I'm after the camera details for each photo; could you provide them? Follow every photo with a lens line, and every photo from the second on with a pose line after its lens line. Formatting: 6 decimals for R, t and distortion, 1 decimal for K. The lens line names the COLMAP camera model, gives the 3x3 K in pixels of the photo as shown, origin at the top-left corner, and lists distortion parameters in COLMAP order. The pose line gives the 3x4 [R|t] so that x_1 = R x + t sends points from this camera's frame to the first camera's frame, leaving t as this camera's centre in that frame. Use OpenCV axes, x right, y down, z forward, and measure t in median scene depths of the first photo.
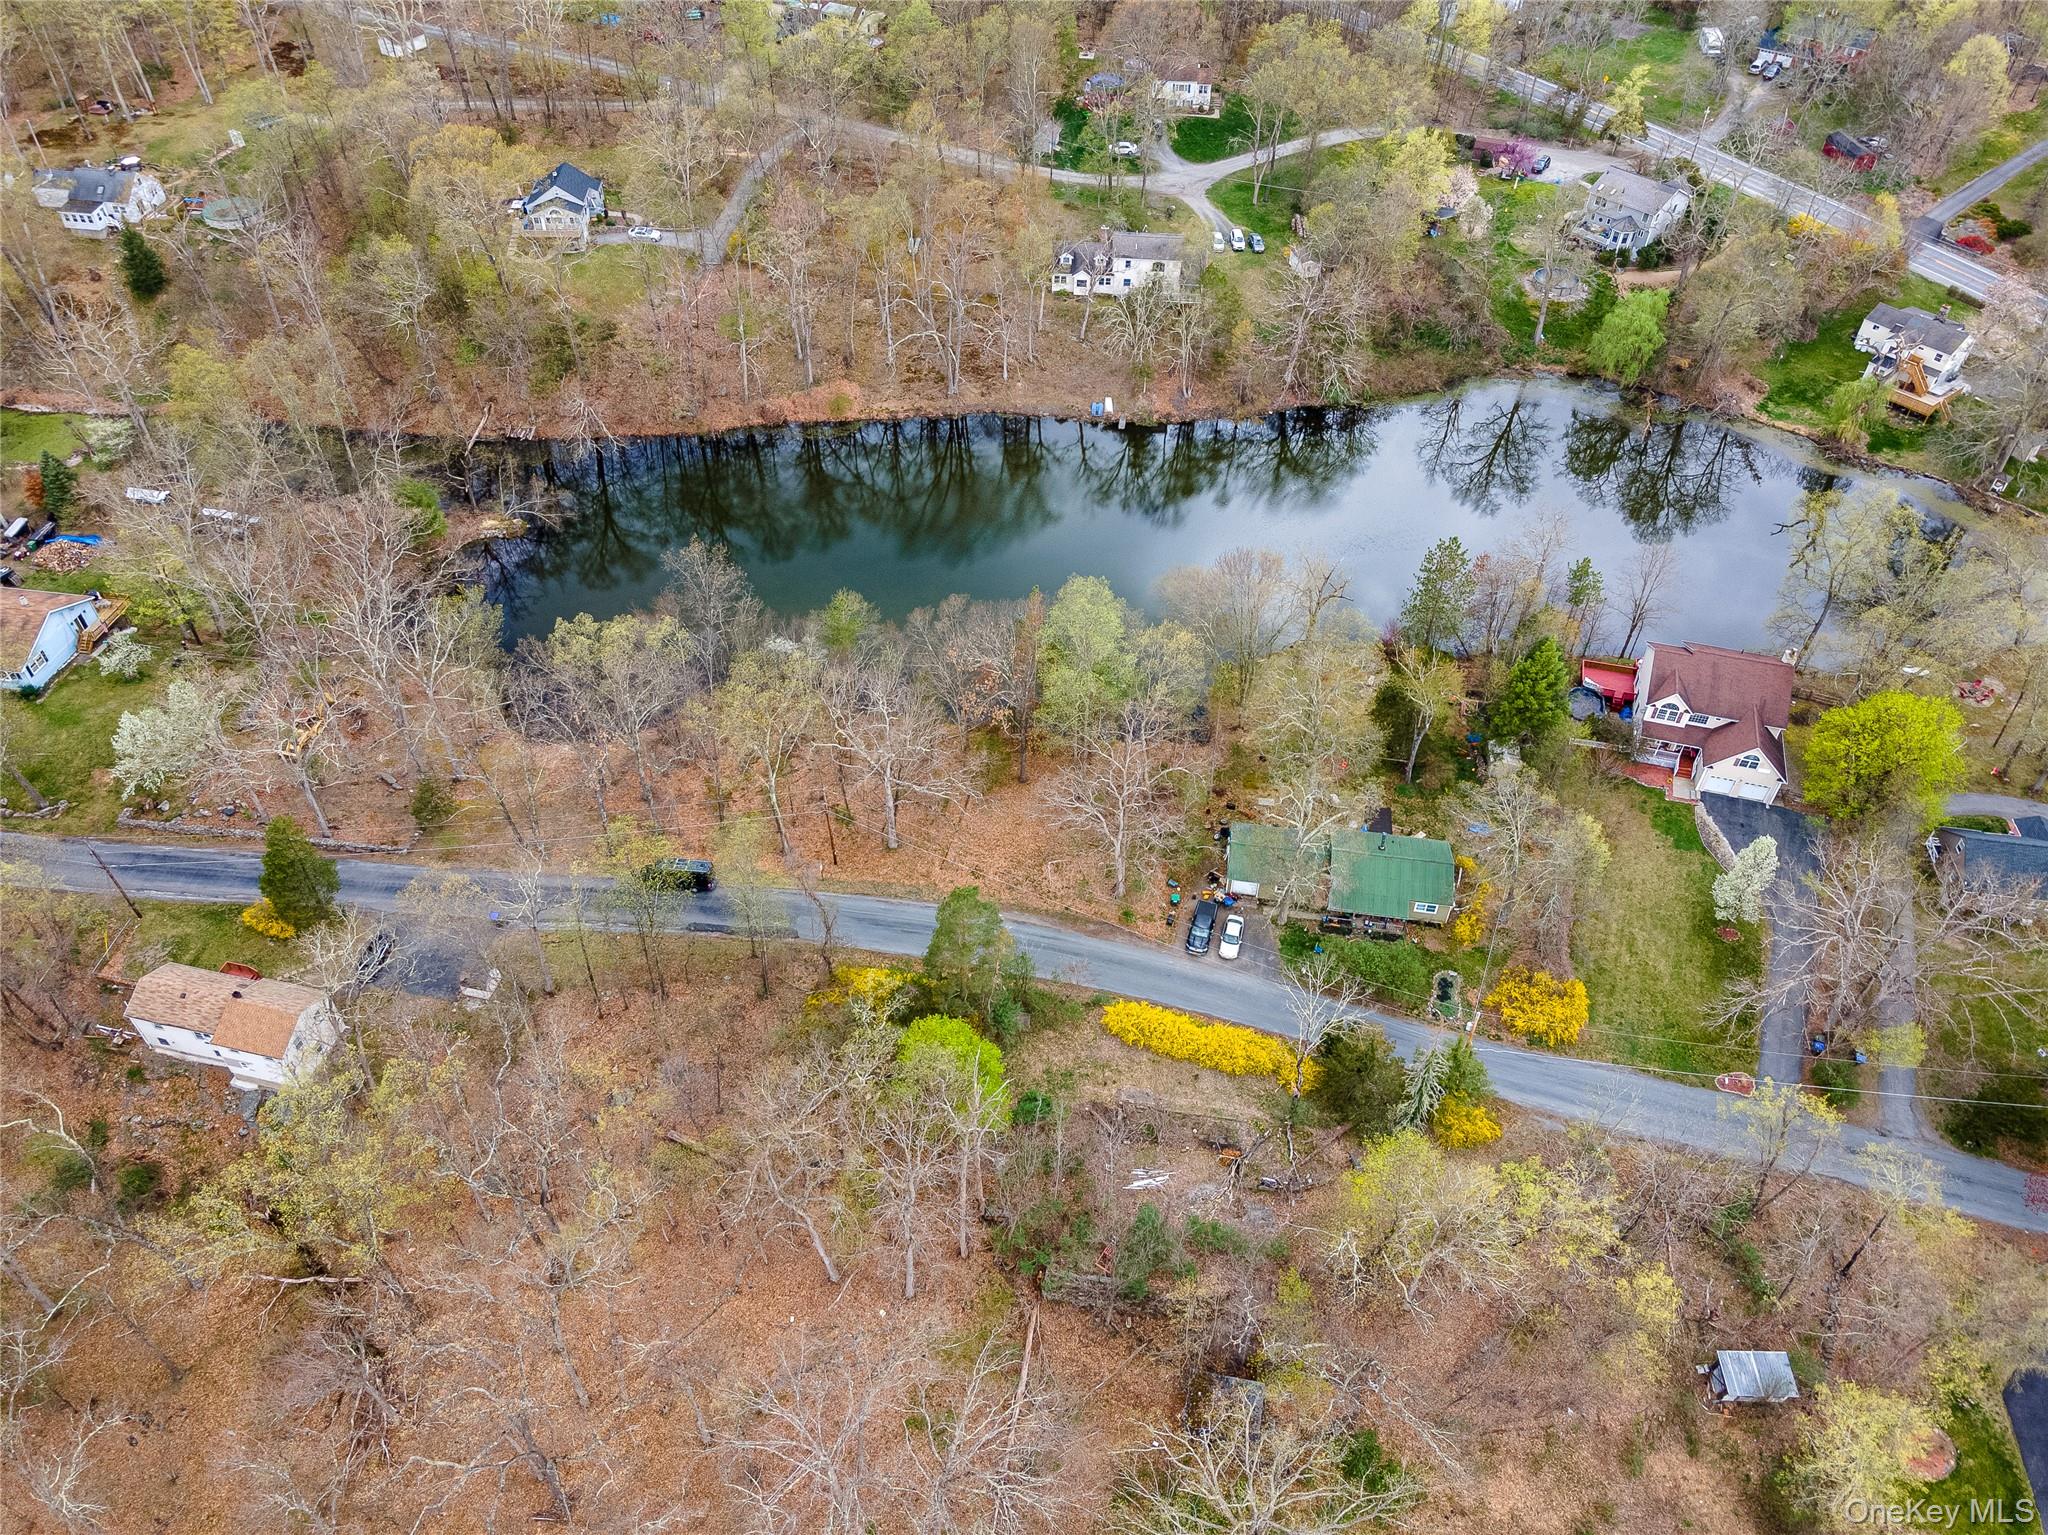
lens RADIAL K [[1503.4, 0, 1024.3], [0, 1503.4, 762.8], [0, 0, 1]] dist [0.015622, 0.057876]
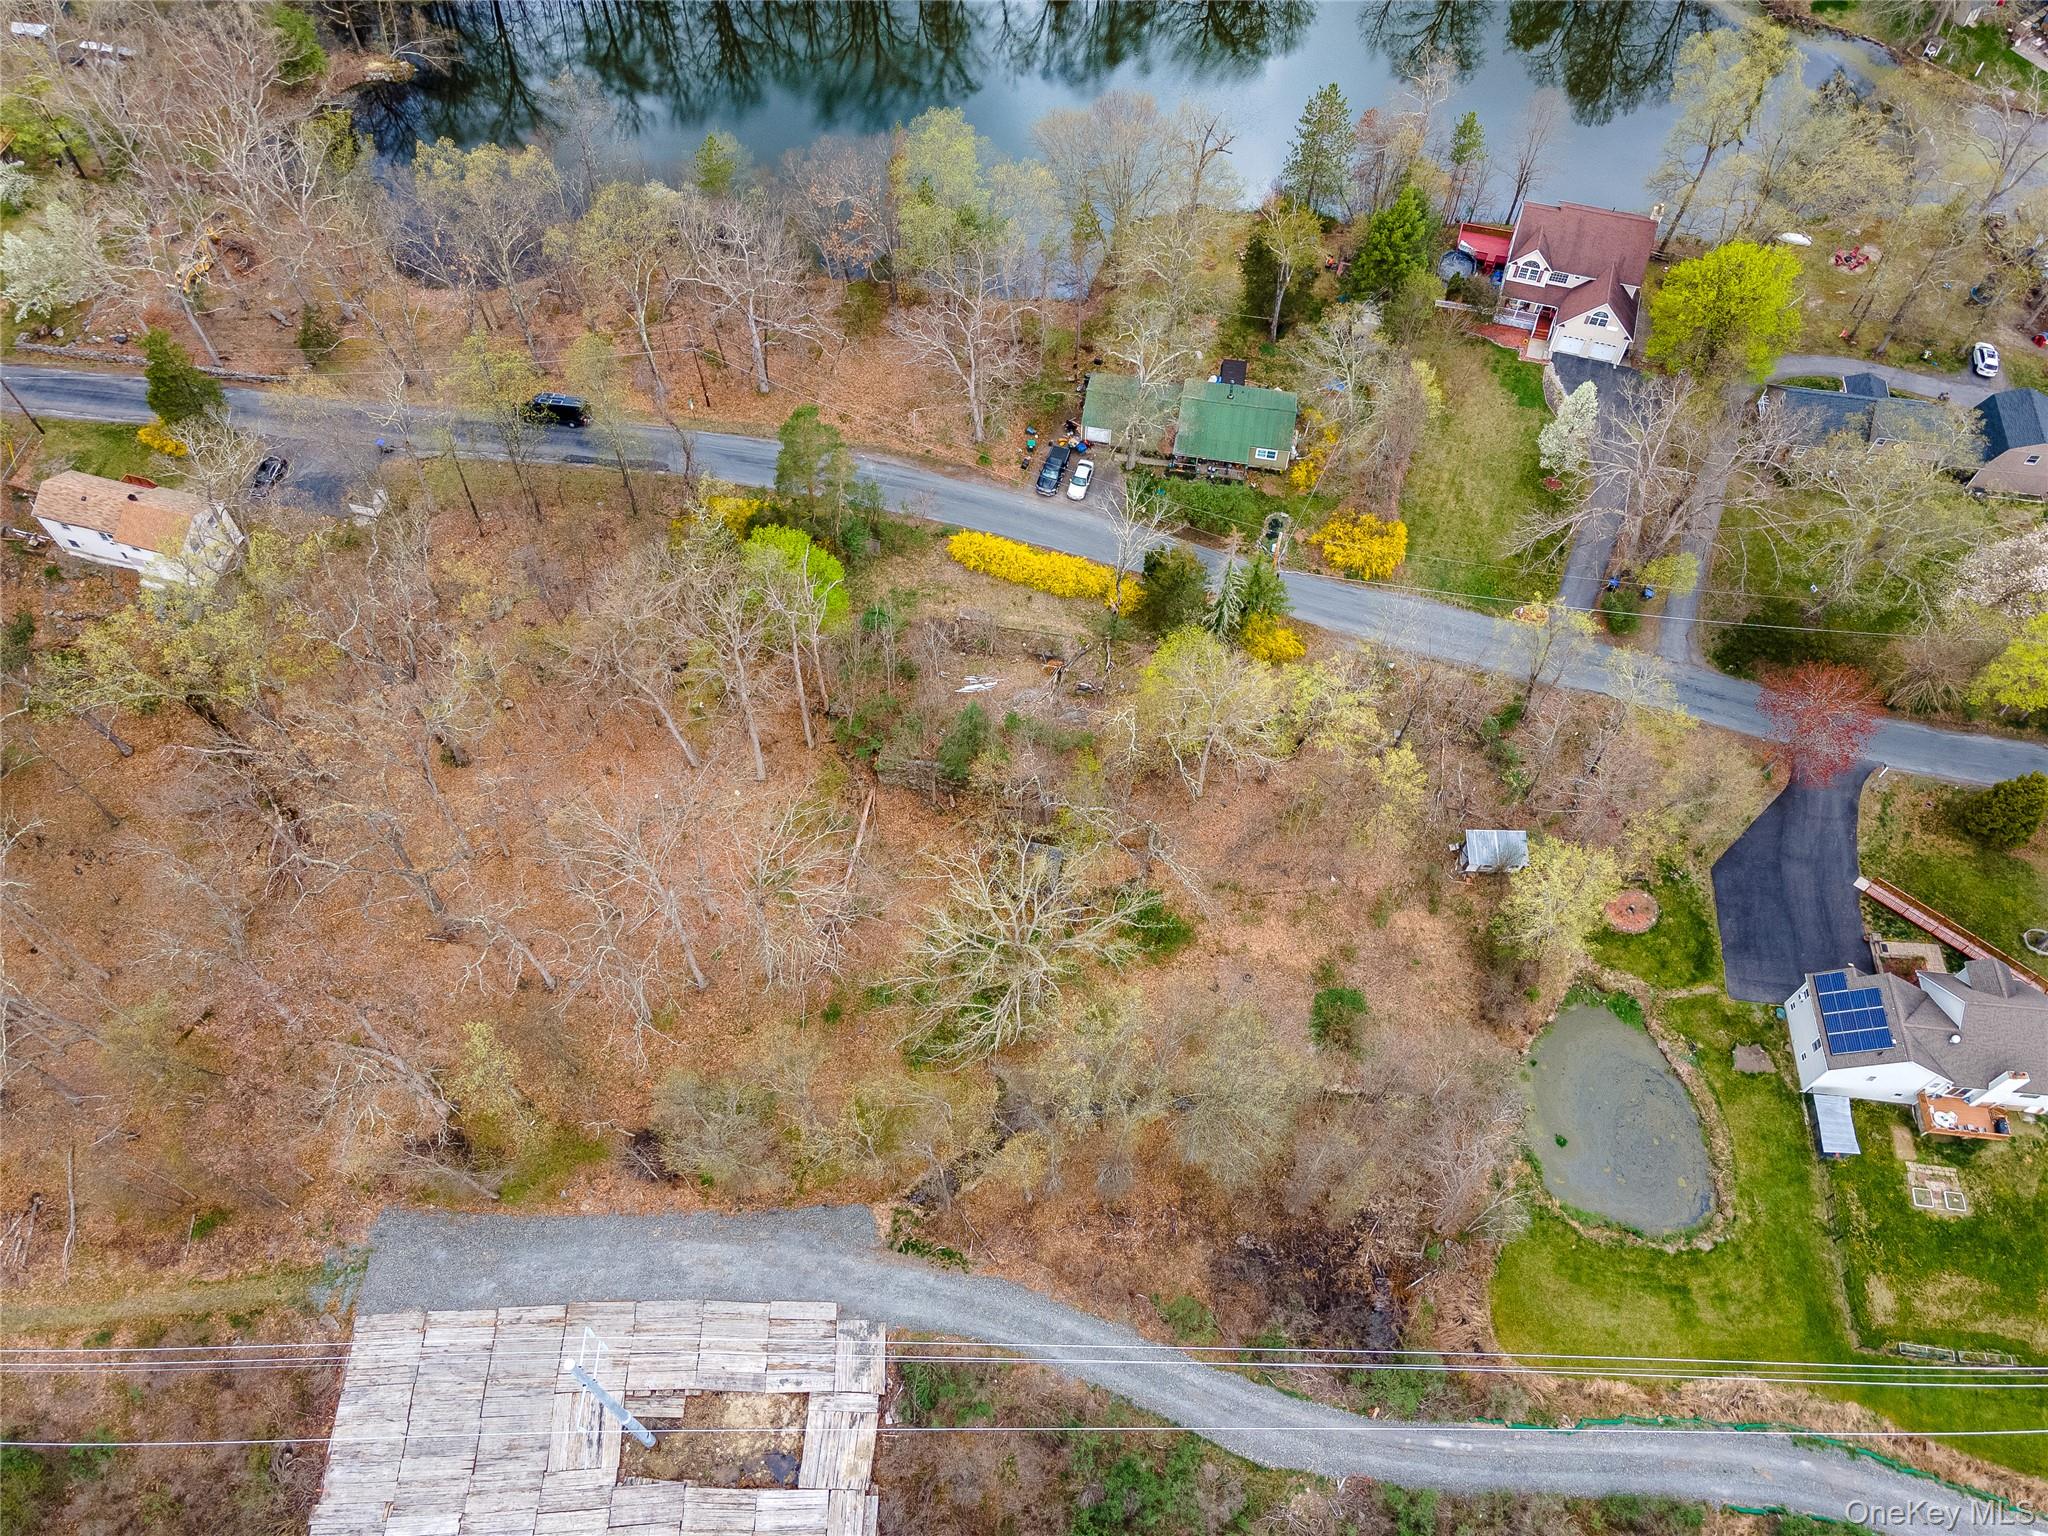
lens RADIAL K [[1490.5, 0, 1025.8], [0, 1490.5, 763.7], [0, 0, 1]] dist [0.044995, 0.003982]
pose [[0.999781, 0.019359, -0.007969, 0.075422], [-0.017176, 0.976149, 0.216422, 0.056926], [0.011969, -0.216238, 0.976267, -0.047747]]
